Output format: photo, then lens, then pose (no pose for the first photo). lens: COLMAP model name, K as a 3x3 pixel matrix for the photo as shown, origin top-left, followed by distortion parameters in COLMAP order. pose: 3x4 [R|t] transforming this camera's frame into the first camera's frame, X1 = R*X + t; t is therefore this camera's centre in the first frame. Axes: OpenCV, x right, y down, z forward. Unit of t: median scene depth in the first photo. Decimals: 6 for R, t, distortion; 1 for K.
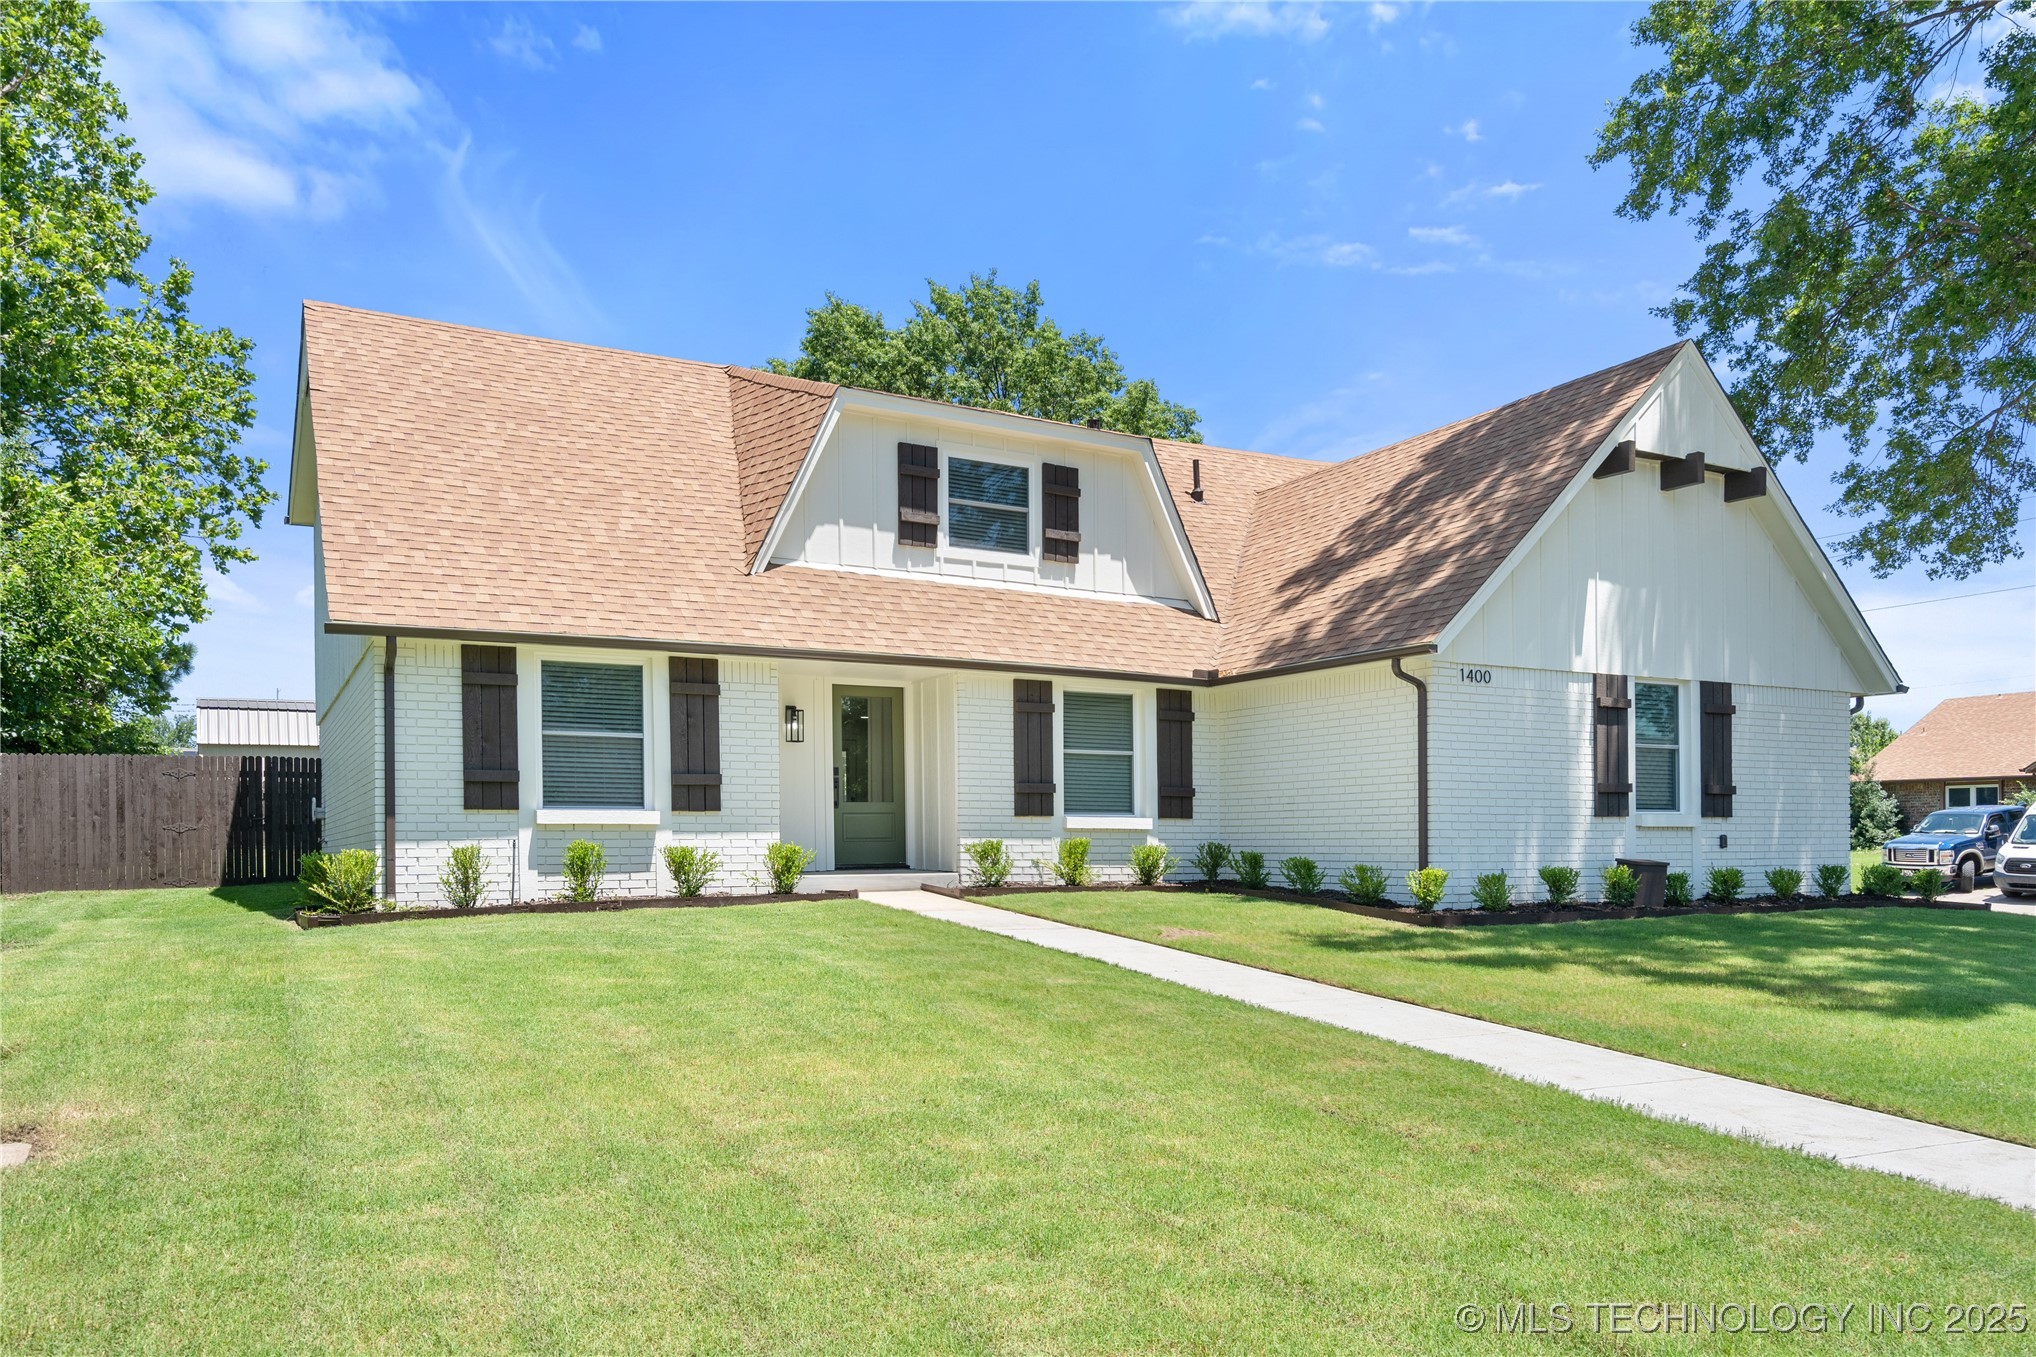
lens RADIAL K [[1394.1, 0, 1018.4], [0, 1394.1, 681.2], [0, 0, 1]] dist [-0.009081, -0.000269]
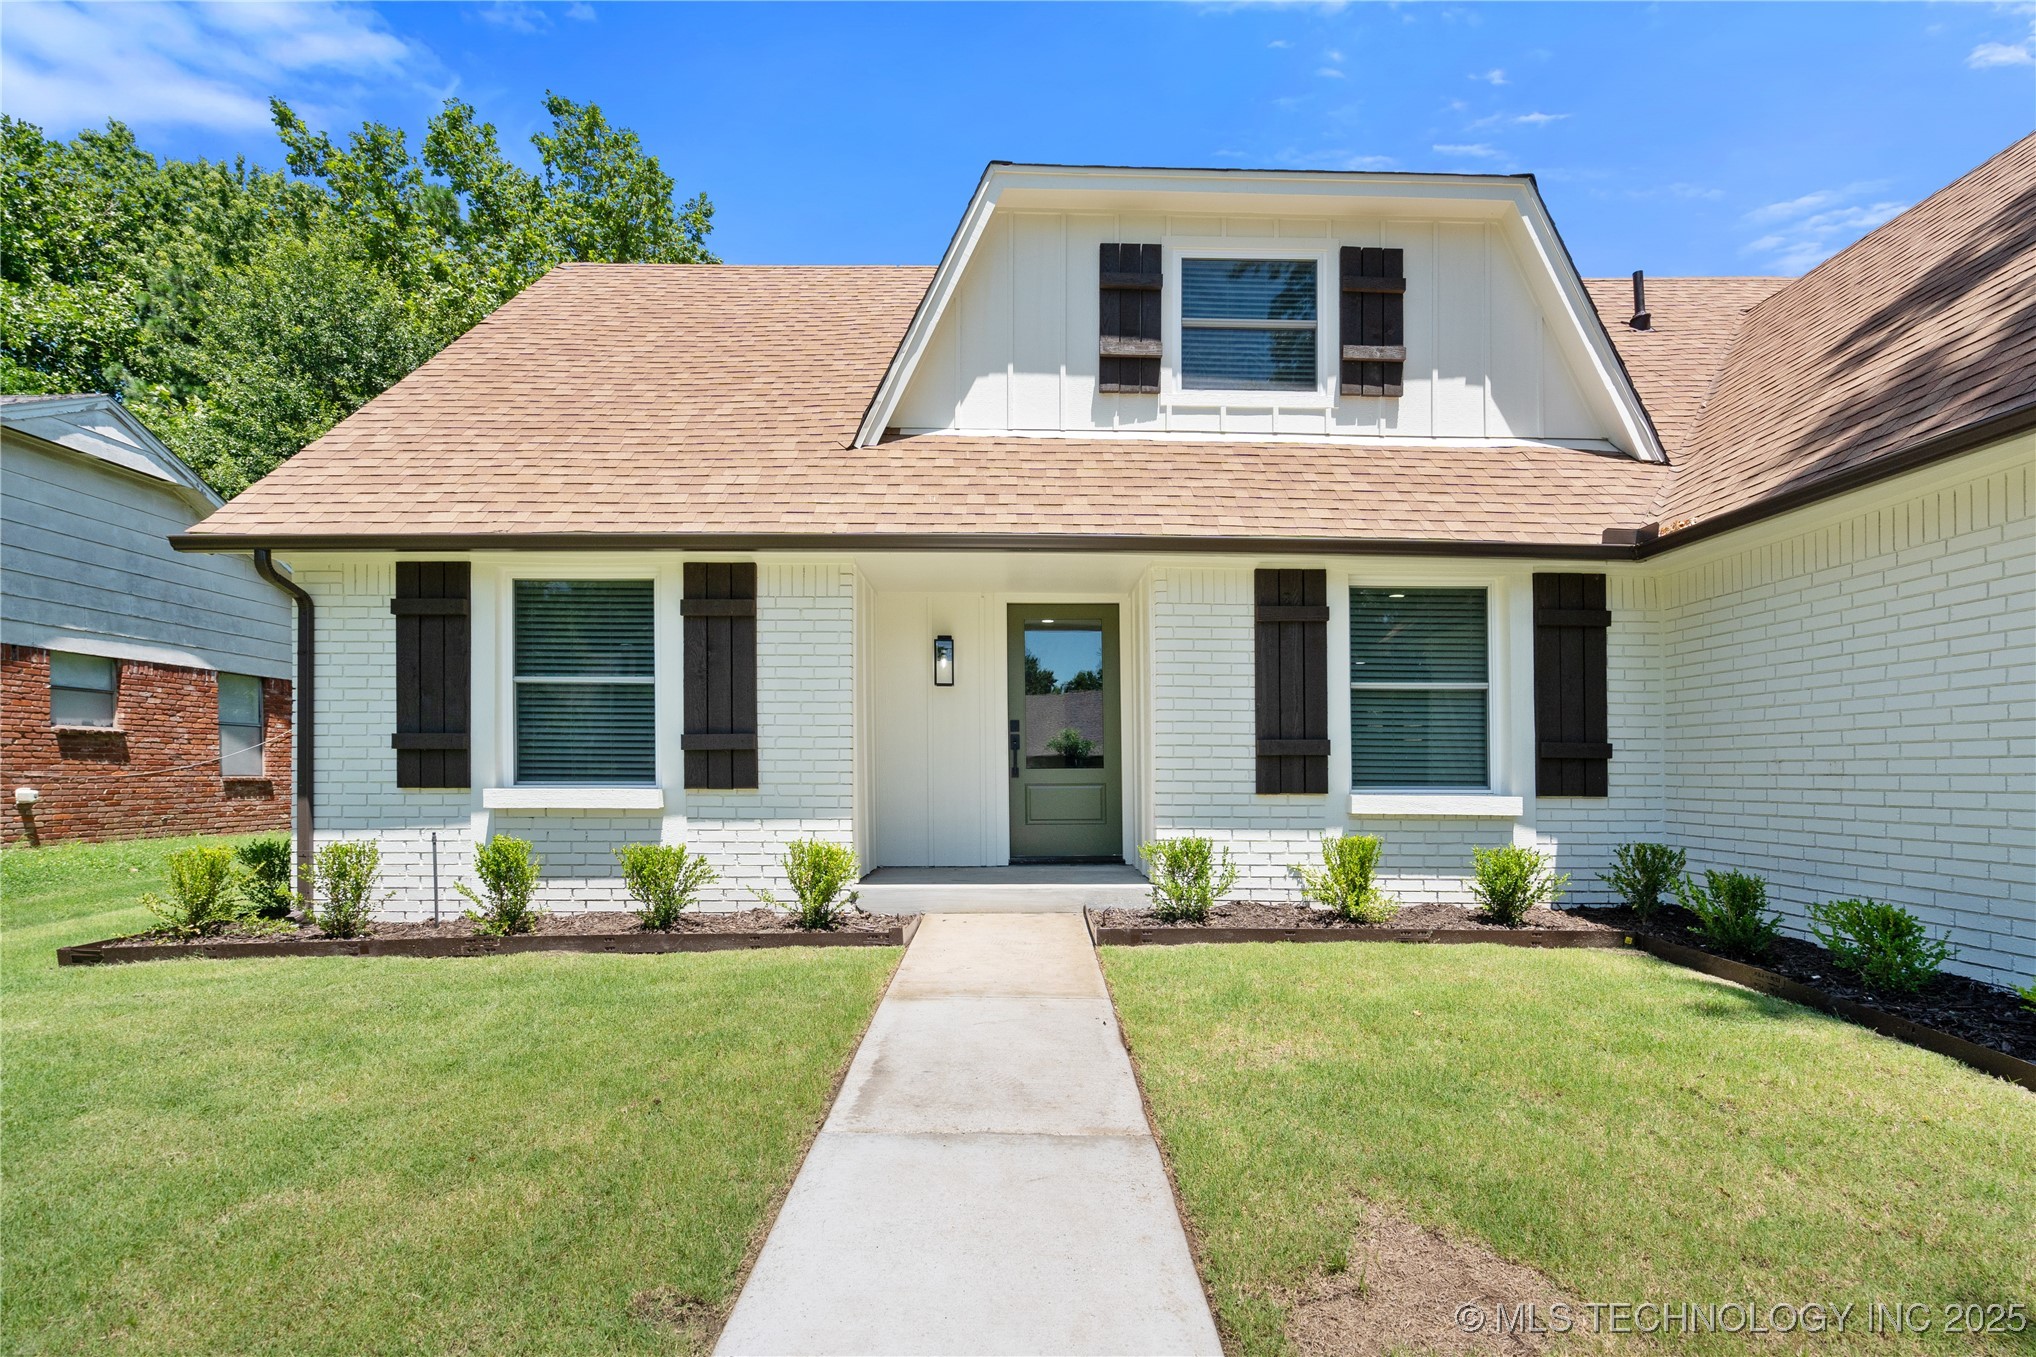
lens RADIAL K [[926.0, 0, 1044.0], [0, 926.0, 732.4], [0, 0, 1]] dist [-0.000993, 0.001671]
pose [[0.888327, -0.012811, -0.459033, 0.097984], [0.047188, 0.996866, 0.063498, 0.038699], [0.456780, -0.078067, 0.886147, 0.581587]]
